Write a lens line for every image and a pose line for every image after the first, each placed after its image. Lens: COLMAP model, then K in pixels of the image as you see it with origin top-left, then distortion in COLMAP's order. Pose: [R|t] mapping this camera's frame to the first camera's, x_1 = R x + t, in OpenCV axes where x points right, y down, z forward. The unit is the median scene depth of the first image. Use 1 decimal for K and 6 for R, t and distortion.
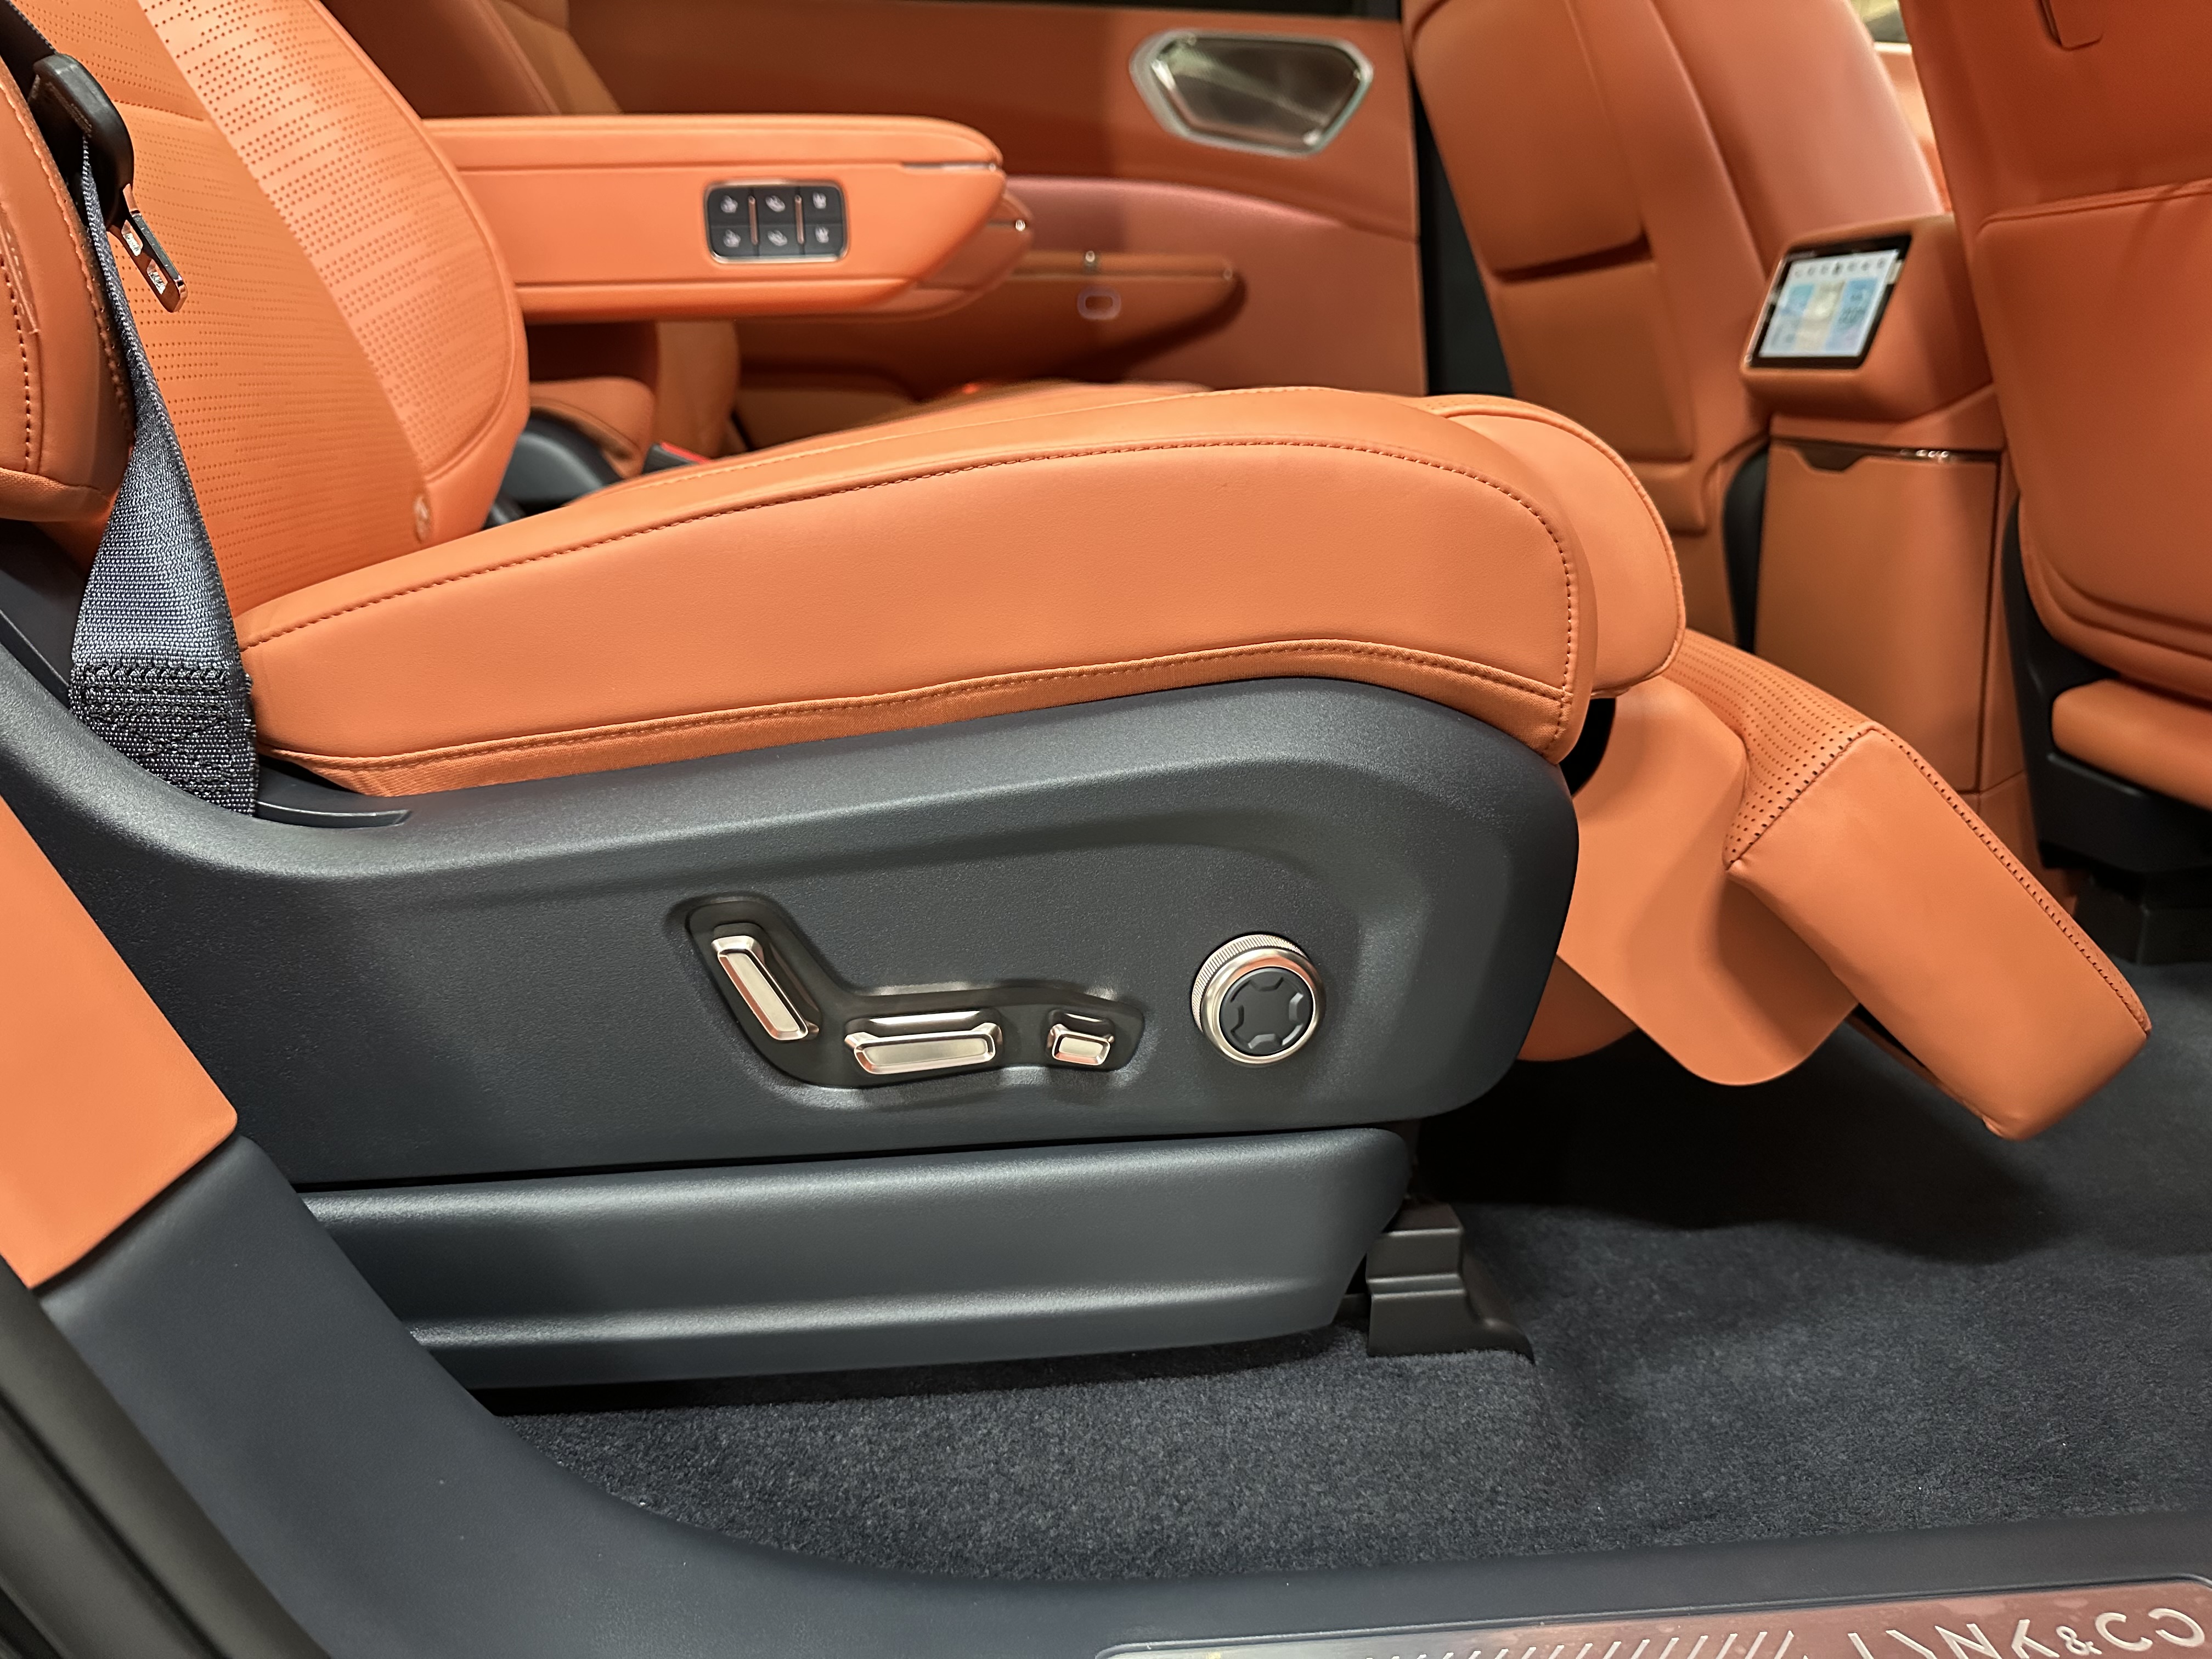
lens RADIAL K [[1590.2, 0, 1102.7], [0, 1590.2, 794.6], [0, 0, 1]] dist [0.194857, -0.343579]
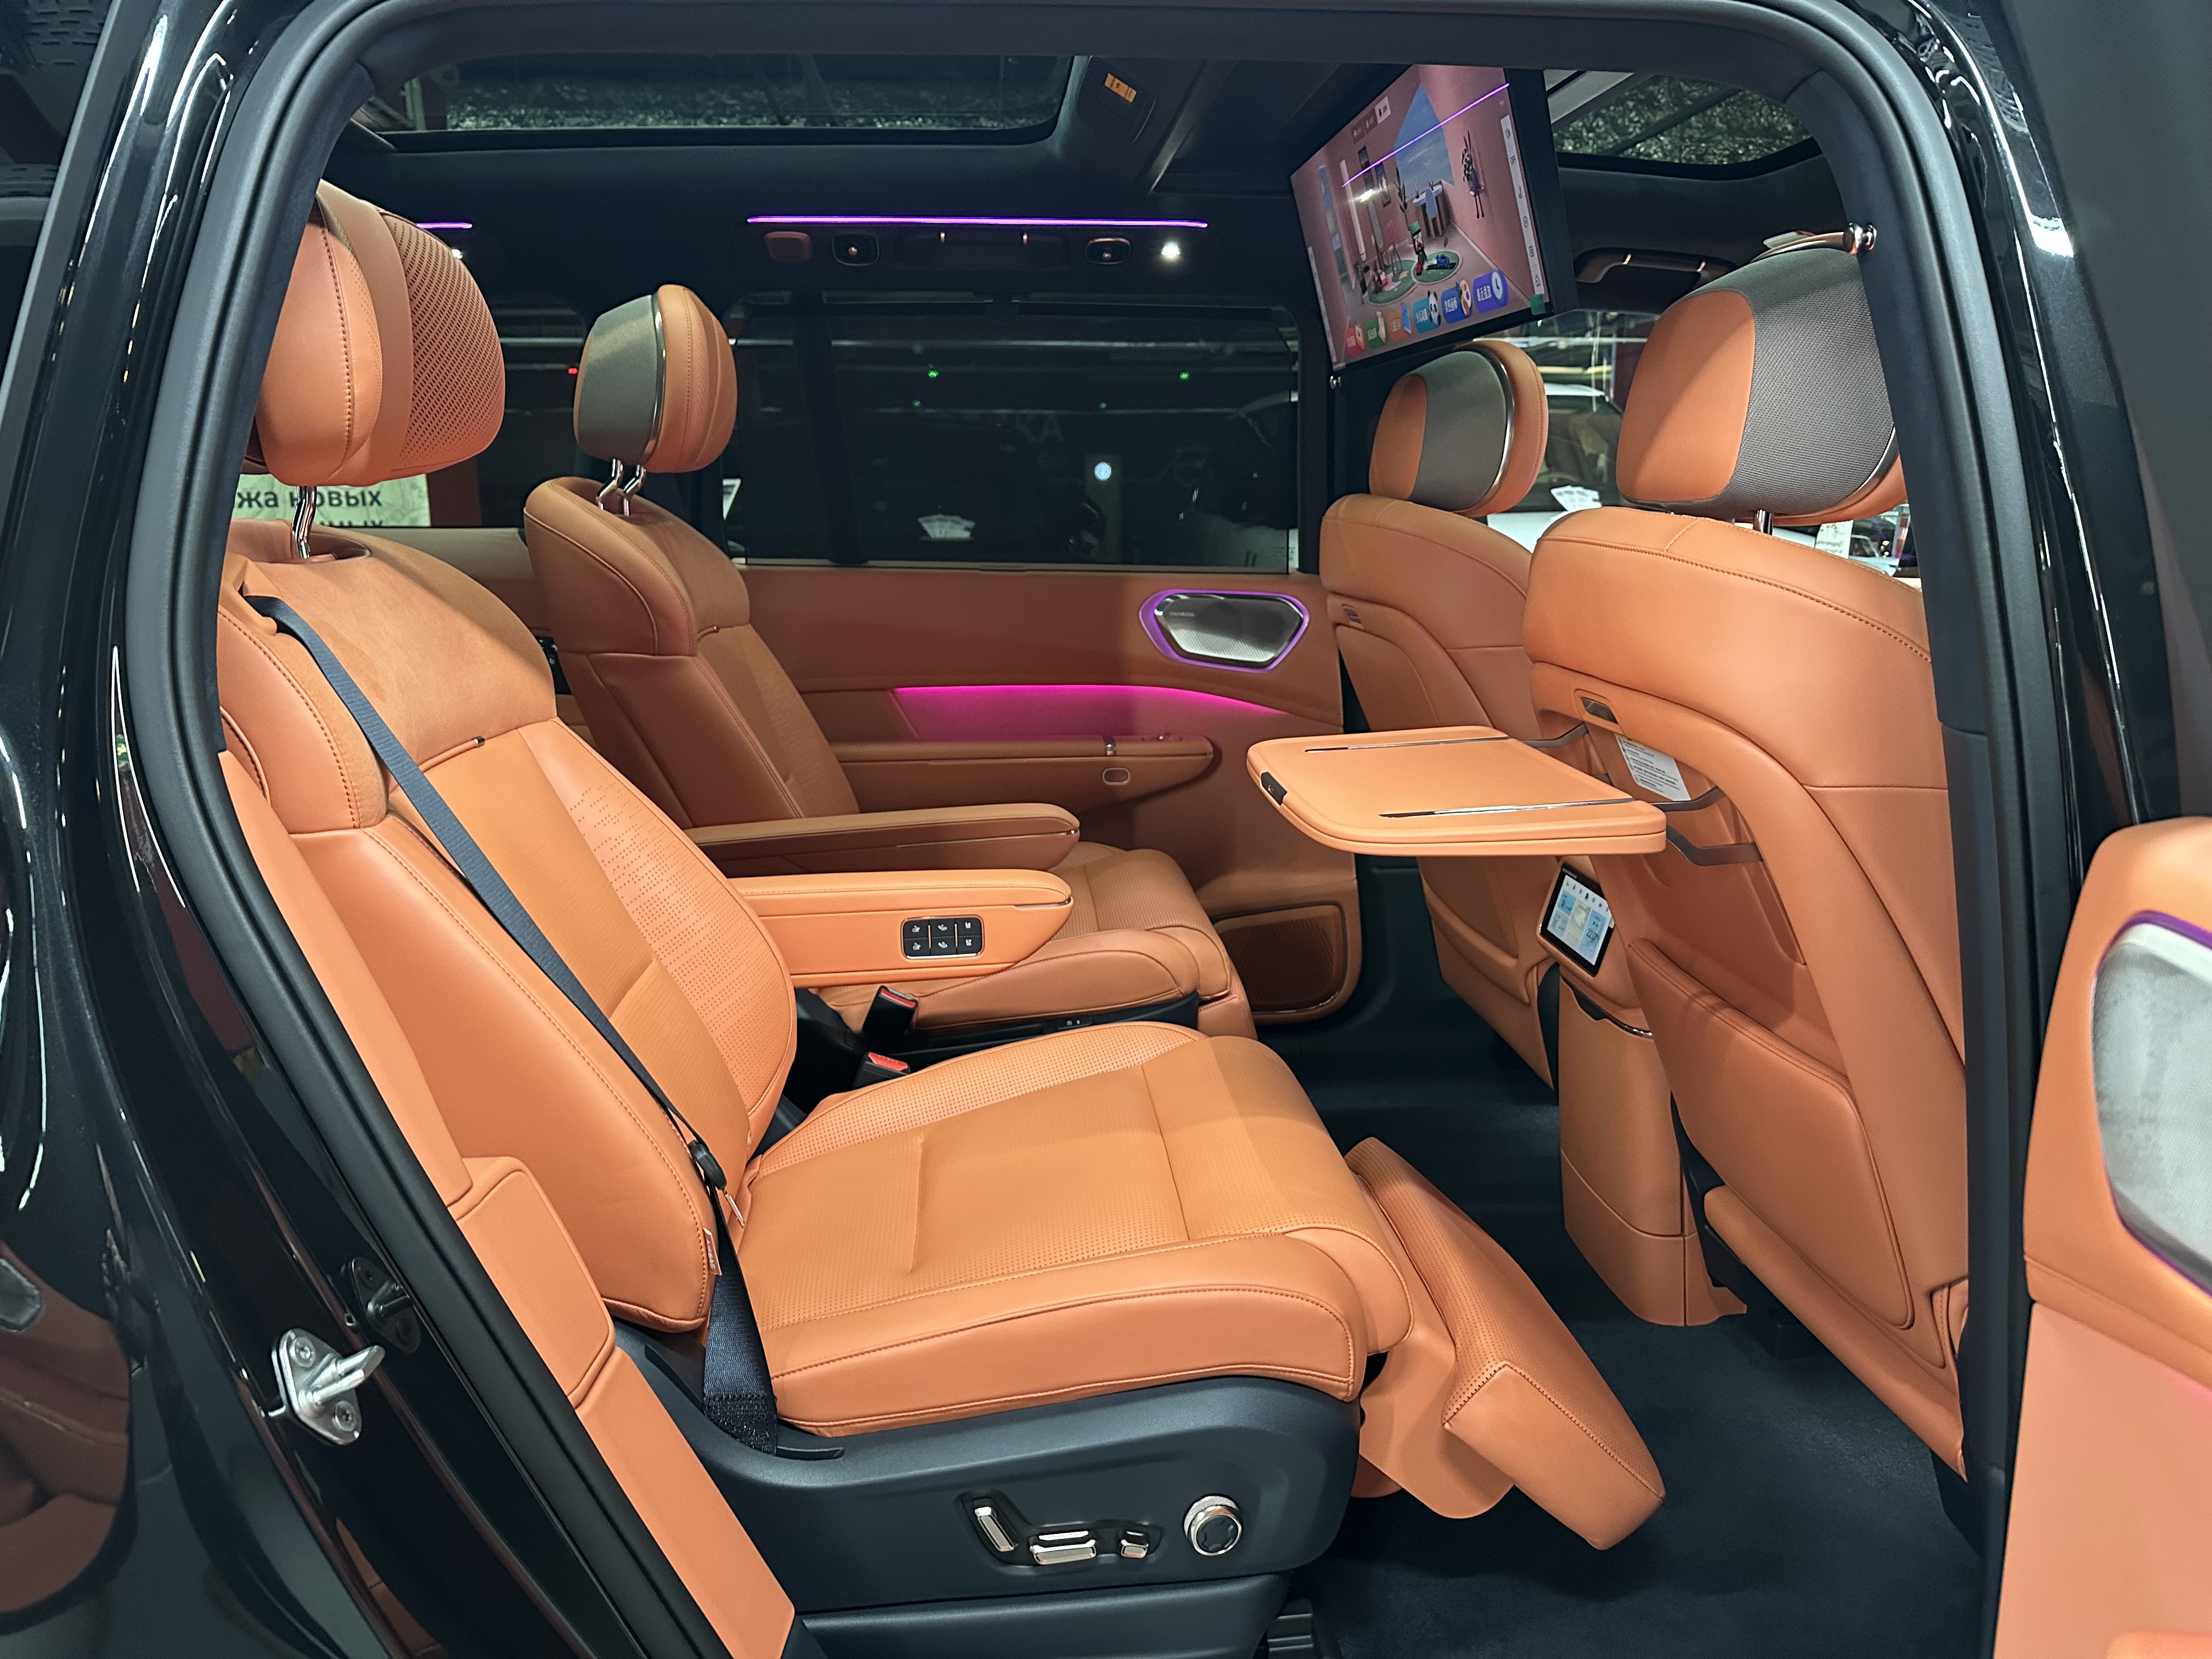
lens RADIAL K [[1590.2, 0, 1102.7], [0, 1590.2, 794.6], [0, 0, 1]] dist [0.194857, -0.343579]
pose [[0.999986, 0.002164, 0.004808, -0.059953], [-0.001927, 0.998805, -0.048838, -0.661122], [-0.004908, 0.048828, 0.998795, -1.114618]]
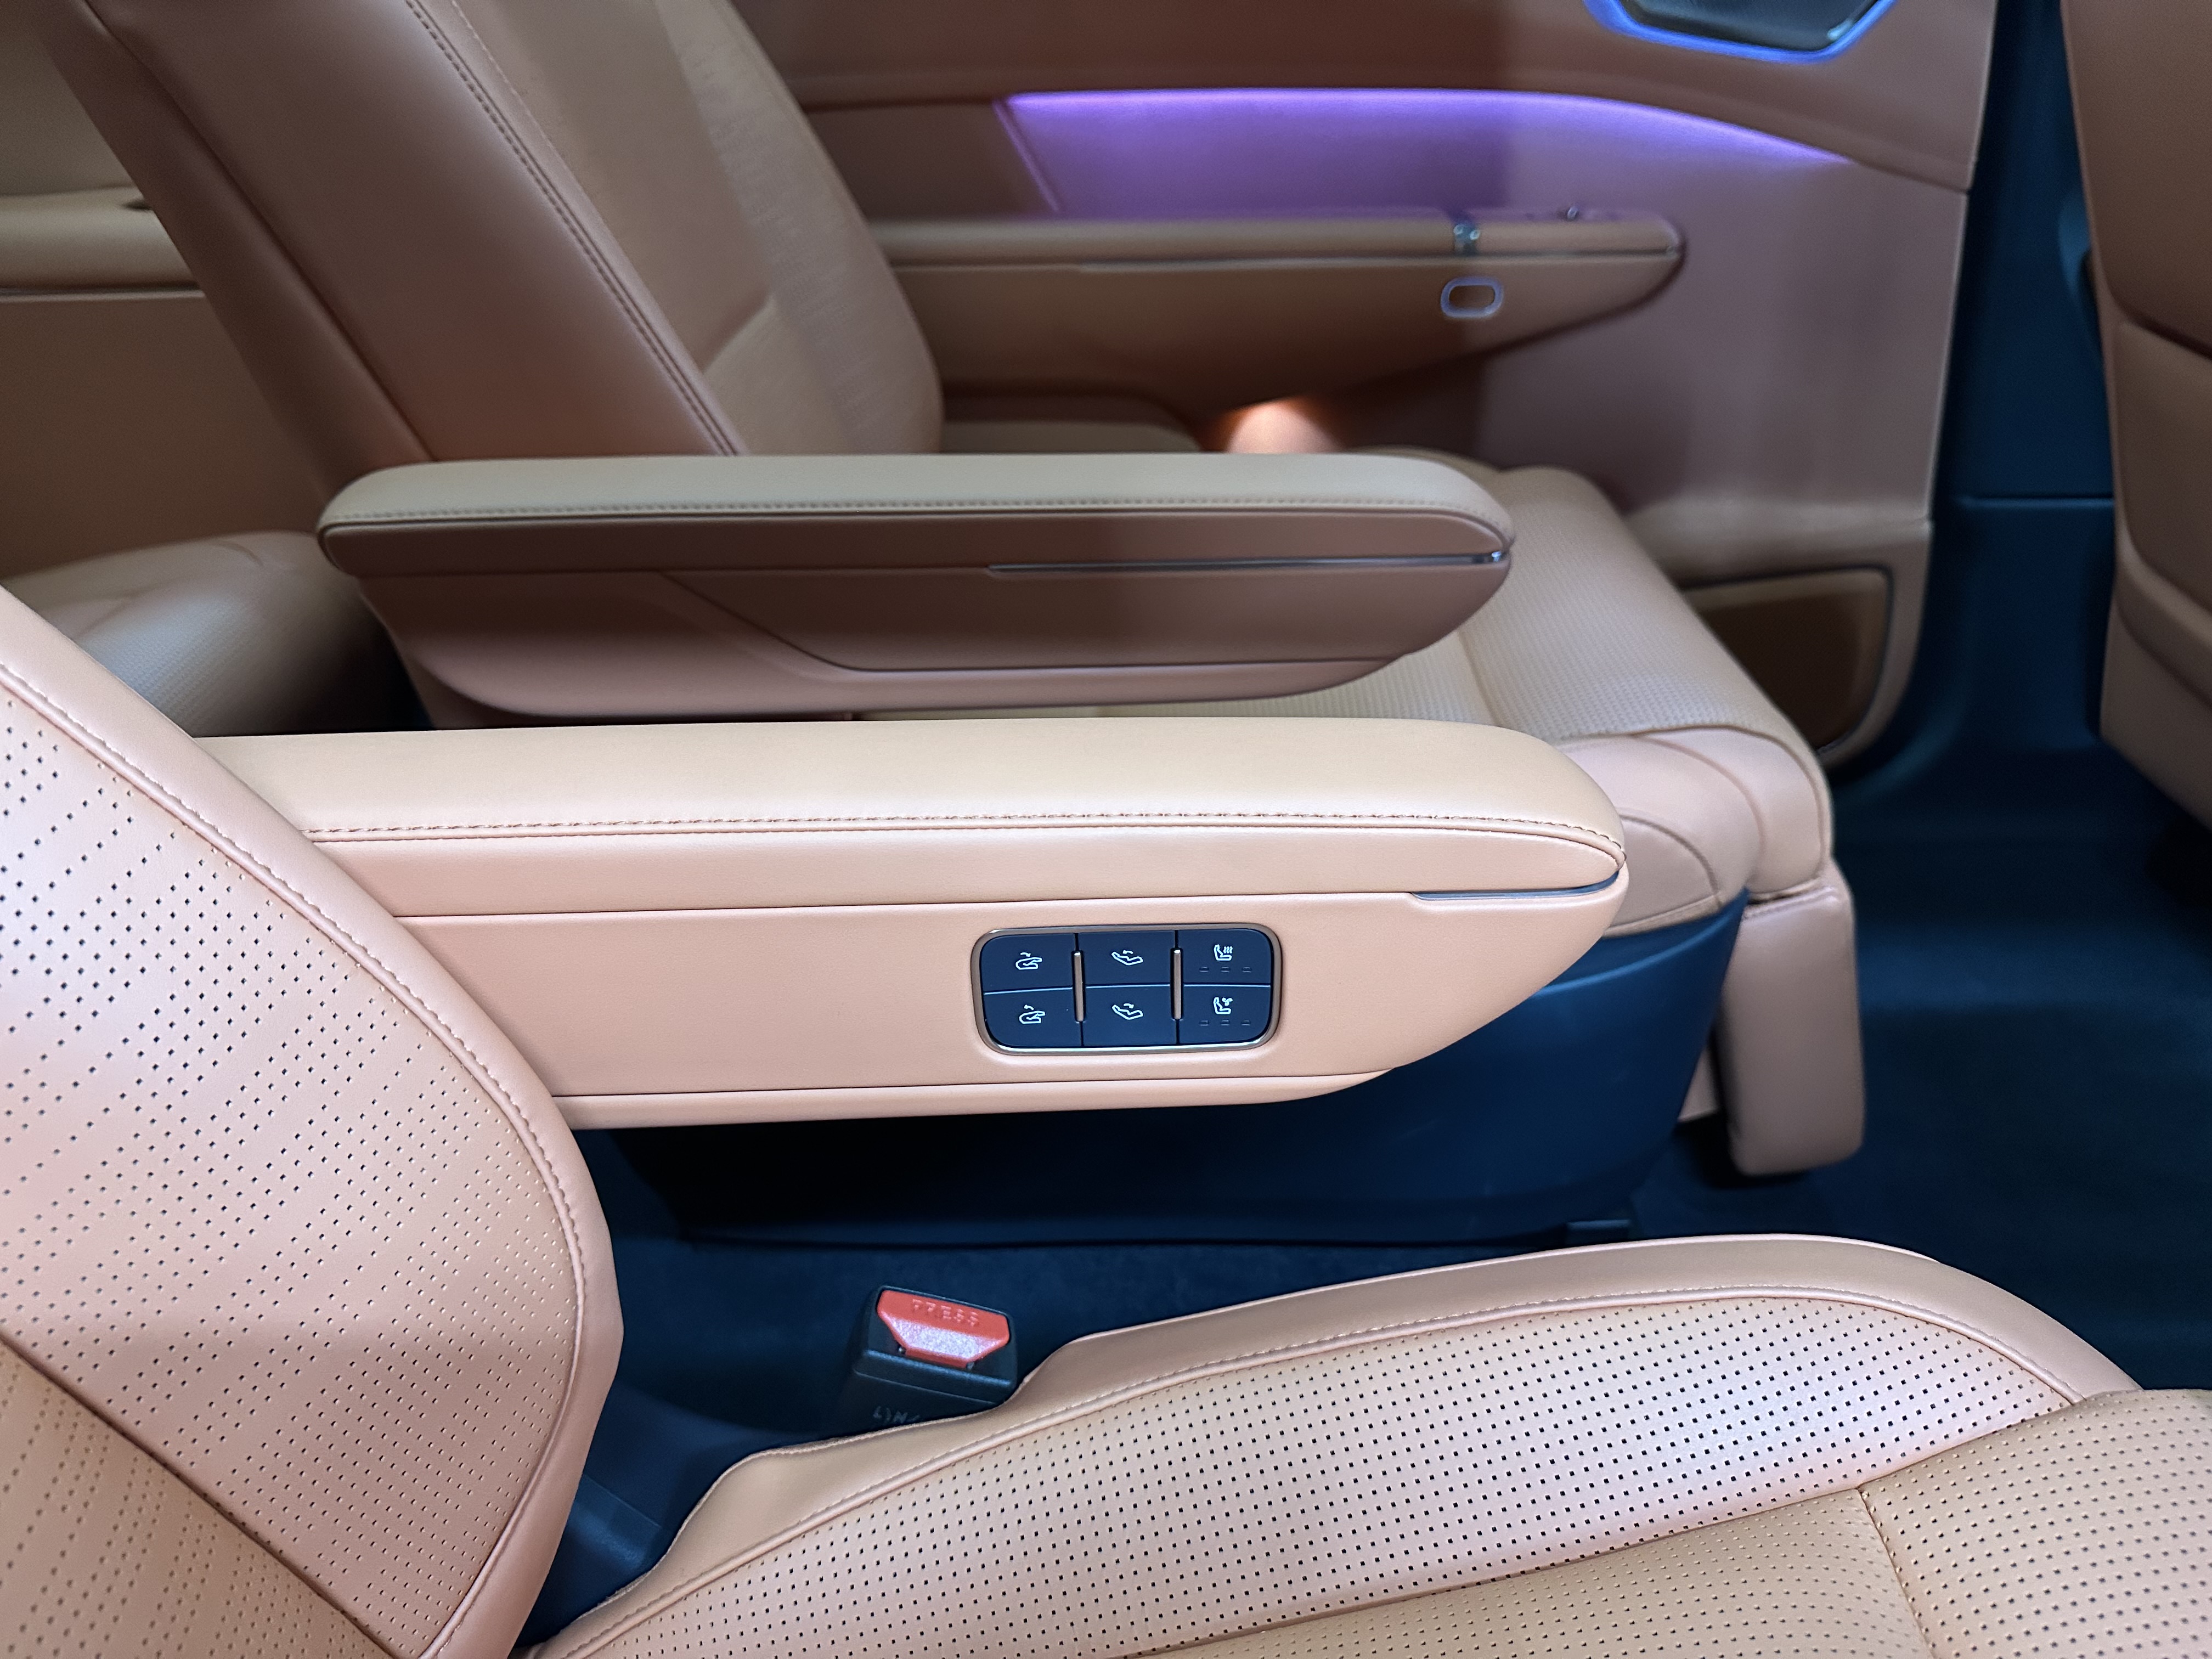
lens RADIAL K [[1590.2, 0, 1102.7], [0, 1590.2, 794.6], [0, 0, 1]] dist [0.194857, -0.343579]
pose [[0.996431, 0.031113, -0.078475, -0.272482], [-0.010417, 0.967819, 0.251432, -0.816805], [0.083772, -0.249717, 0.964688, 0.900809]]
